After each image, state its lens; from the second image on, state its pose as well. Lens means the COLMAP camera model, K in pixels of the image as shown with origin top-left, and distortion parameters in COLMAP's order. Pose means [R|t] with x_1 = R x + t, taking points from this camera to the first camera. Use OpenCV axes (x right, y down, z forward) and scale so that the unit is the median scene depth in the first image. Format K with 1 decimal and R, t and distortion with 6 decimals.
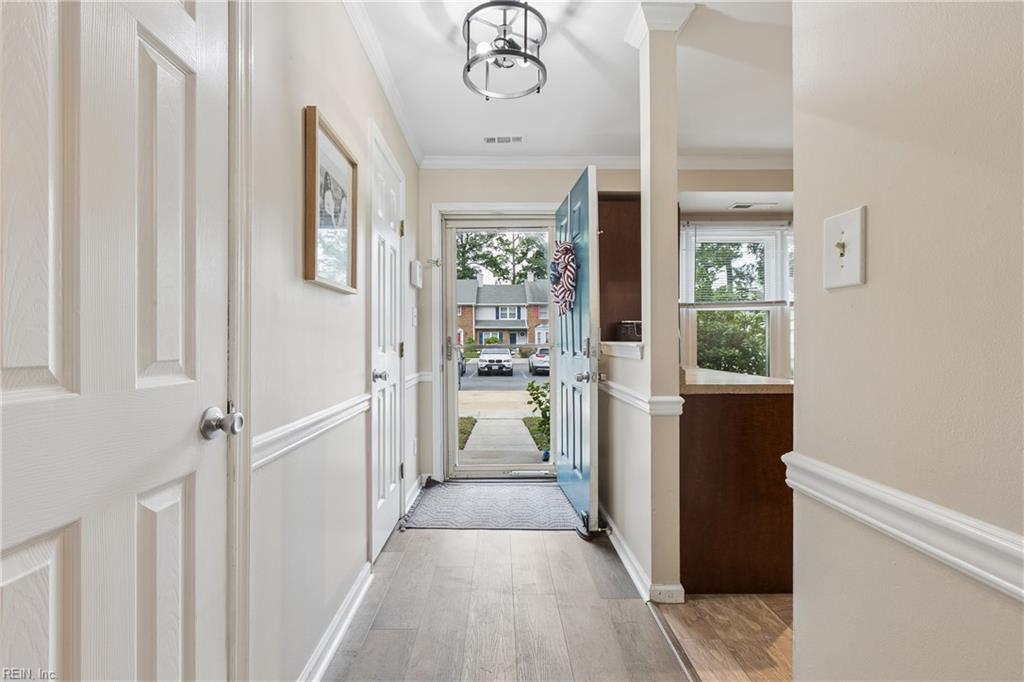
lens RADIAL K [[455.9, 0, 498.9], [0, 455.9, 334.3], [0, 0, 1]] dist [0.000610, 0.000328]
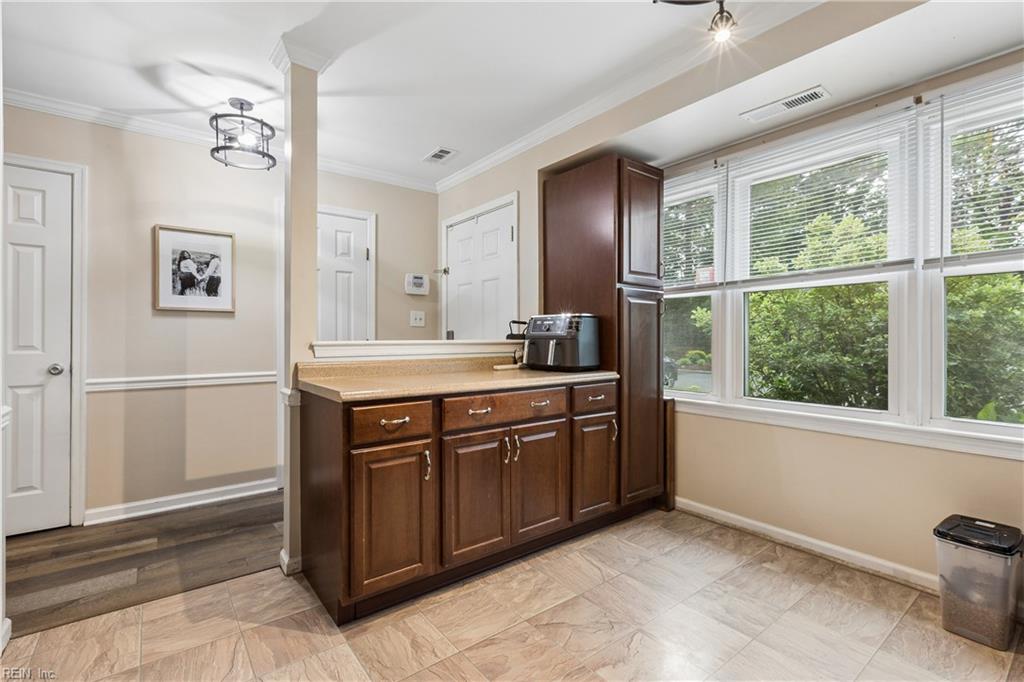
lens RADIAL K [[455.9, 0, 498.9], [0, 455.9, 334.3], [0, 0, 1]] dist [0.000610, 0.000328]
pose [[0.609409, -0.008848, -0.792806, 1.664321], [0.011489, 0.999931, -0.002329, 0.010098], [0.792773, -0.007690, 0.609469, 0.765739]]
